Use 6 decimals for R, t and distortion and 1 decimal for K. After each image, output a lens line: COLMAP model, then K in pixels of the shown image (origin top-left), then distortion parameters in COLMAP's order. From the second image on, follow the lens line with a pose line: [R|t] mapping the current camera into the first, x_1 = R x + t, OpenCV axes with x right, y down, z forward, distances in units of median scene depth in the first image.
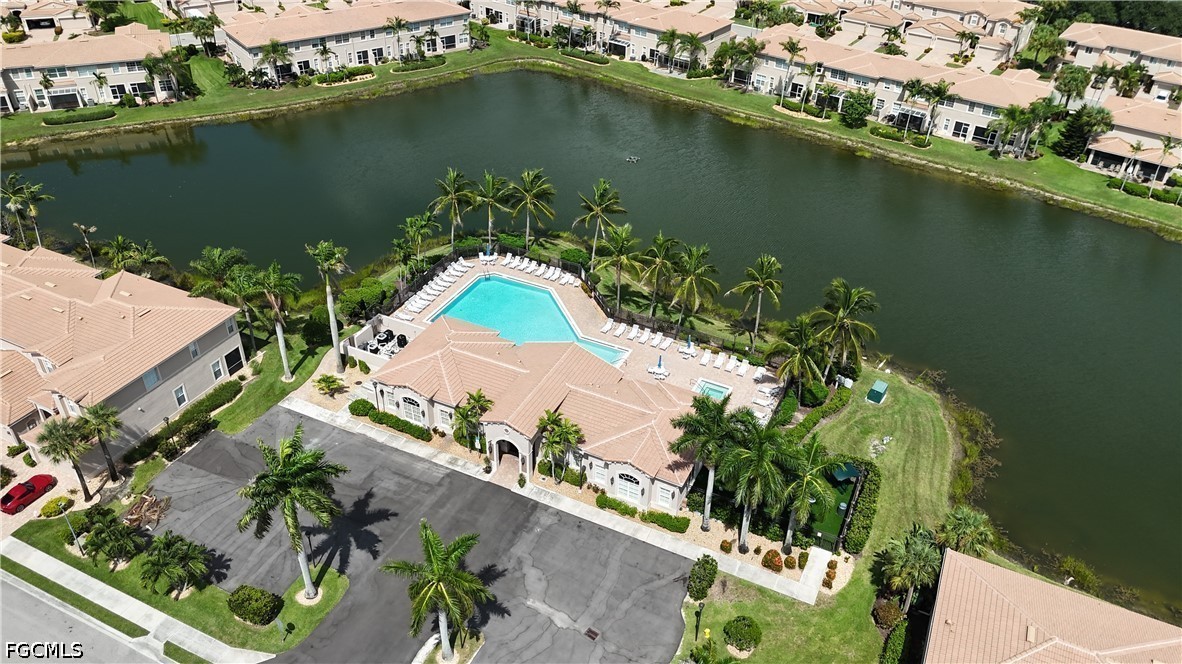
lens RADIAL K [[876.2, 0, 581.4], [0, 876.2, 330.7], [0, 0, 1]] dist [0.070467, -0.083451]
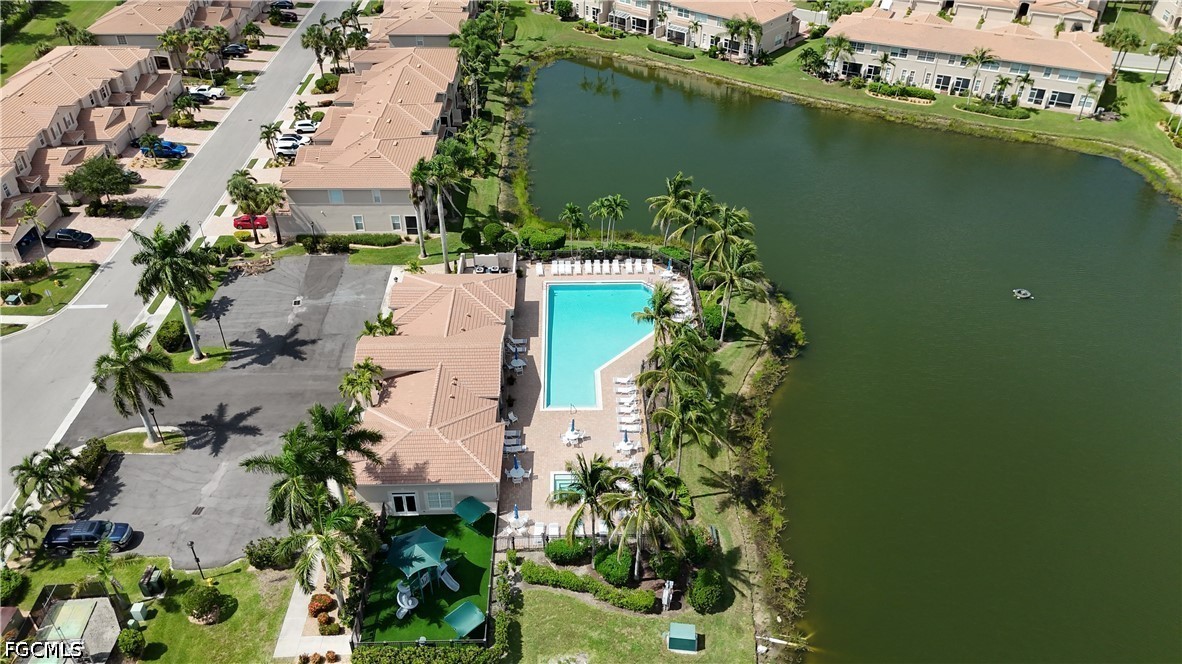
lens RADIAL K [[876.2, 0, 581.4], [0, 876.2, 330.7], [0, 0, 1]] dist [0.070467, -0.083451]
pose [[0.465218, 0.494782, -0.734005, 0.382134], [-0.500307, 0.831026, 0.243084, -0.143579], [0.730250, 0.254140, 0.634151, 0.242977]]
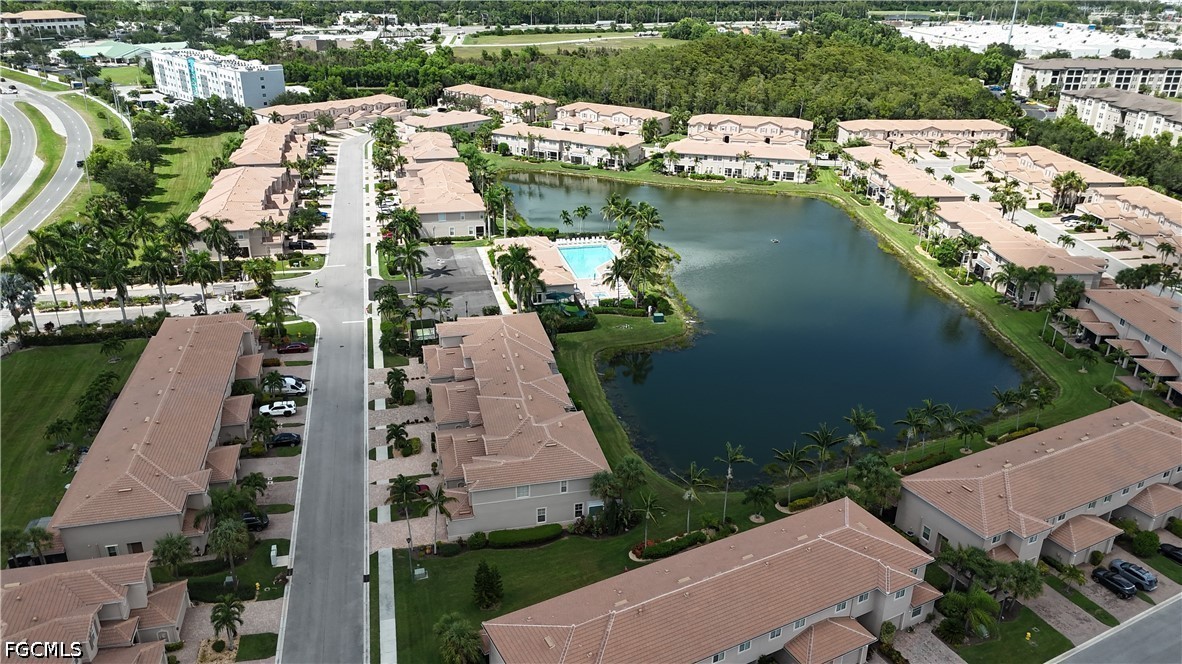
lens RADIAL K [[876.2, 0, 581.4], [0, 876.2, 330.7], [0, 0, 1]] dist [0.070467, -0.083451]
pose [[0.633159, 0.291111, -0.717192, 0.877724], [-0.440253, 0.897544, -0.024352, 0.119497], [0.636622, 0.331164, 0.696450, -0.220539]]
